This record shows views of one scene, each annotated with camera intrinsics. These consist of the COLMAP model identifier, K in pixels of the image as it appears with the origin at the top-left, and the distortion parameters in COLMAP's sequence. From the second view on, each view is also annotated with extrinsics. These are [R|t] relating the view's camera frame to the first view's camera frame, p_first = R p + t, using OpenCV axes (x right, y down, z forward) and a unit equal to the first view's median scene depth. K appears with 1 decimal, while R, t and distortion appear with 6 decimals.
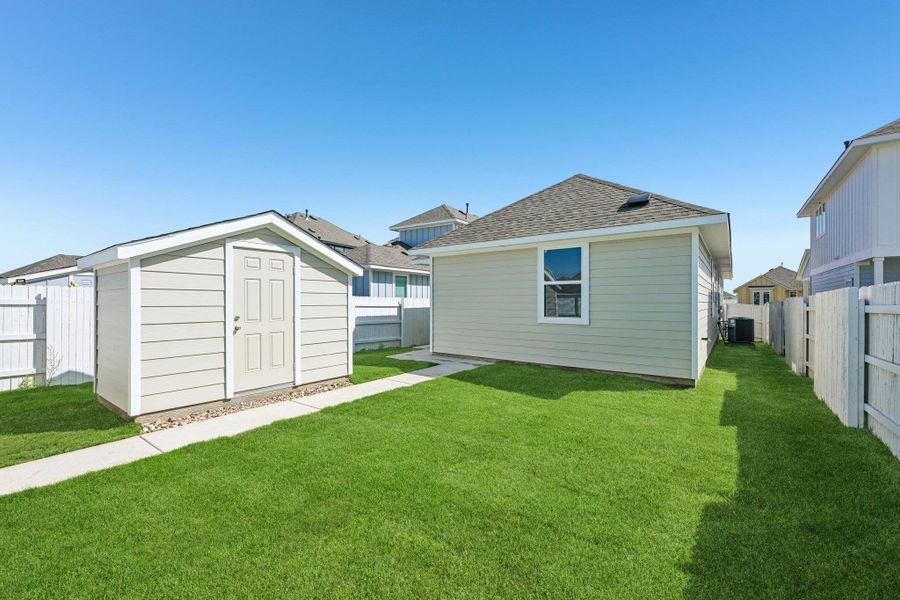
lens RADIAL K [[376.6, 0, 450.0], [0, 376.6, 300.0], [0, 0, 1]] dist [-0.001858, -0.000115]
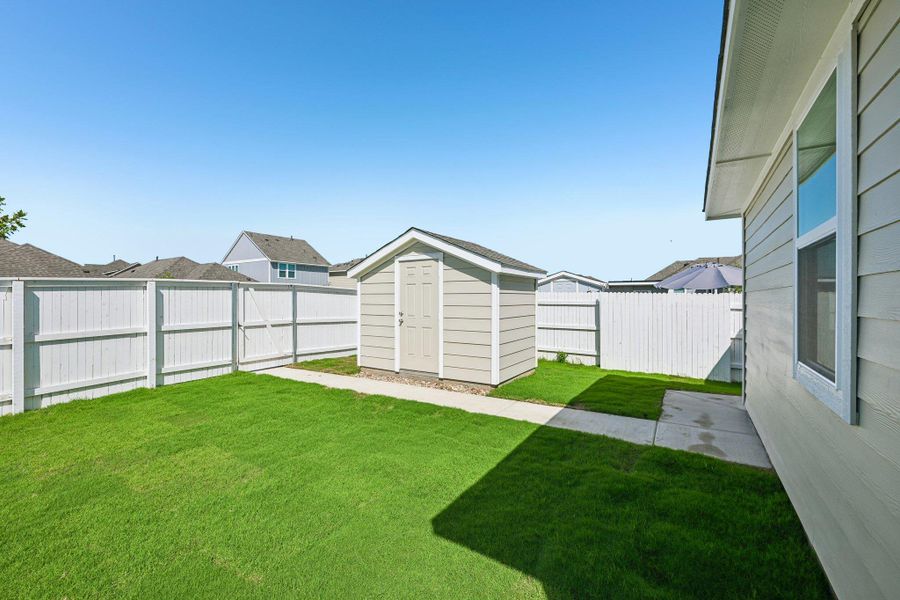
lens RADIAL K [[376.6, 0, 450.0], [0, 376.6, 300.0], [0, 0, 1]] dist [-0.001858, -0.000115]
pose [[0.071796, -0.006260, -0.997400, 0.534204], [-0.001613, 0.999978, -0.006392, 0.004594], [0.997418, 0.002068, 0.071785, 0.727286]]
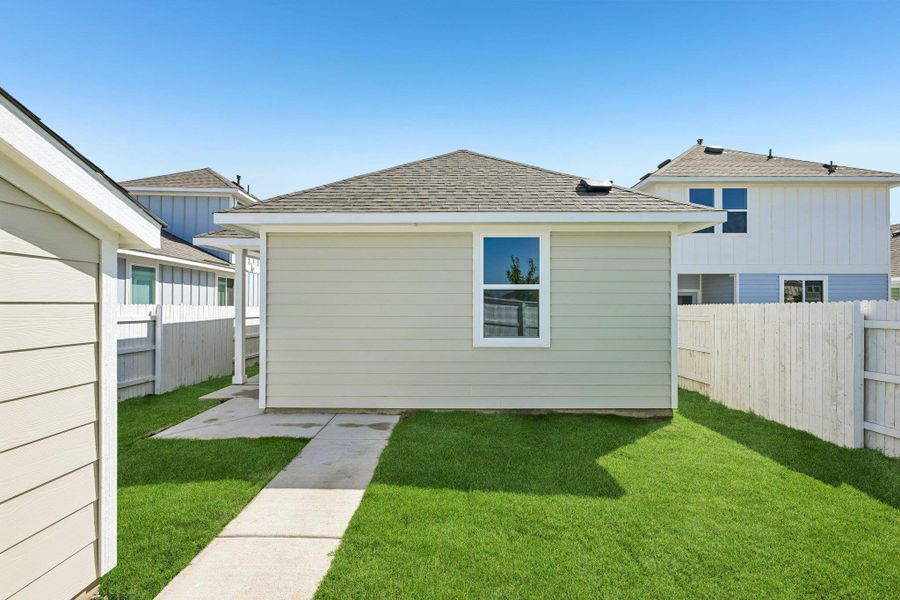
lens RADIAL K [[376.6, 0, 450.0], [0, 376.6, 300.0], [0, 0, 1]] dist [-0.001858, -0.000115]
pose [[0.803005, 0.007295, 0.595928, -0.195672], [-0.001659, 0.999949, -0.010005, -0.014829], [-0.595971, 0.007045, 0.802975, 0.512887]]
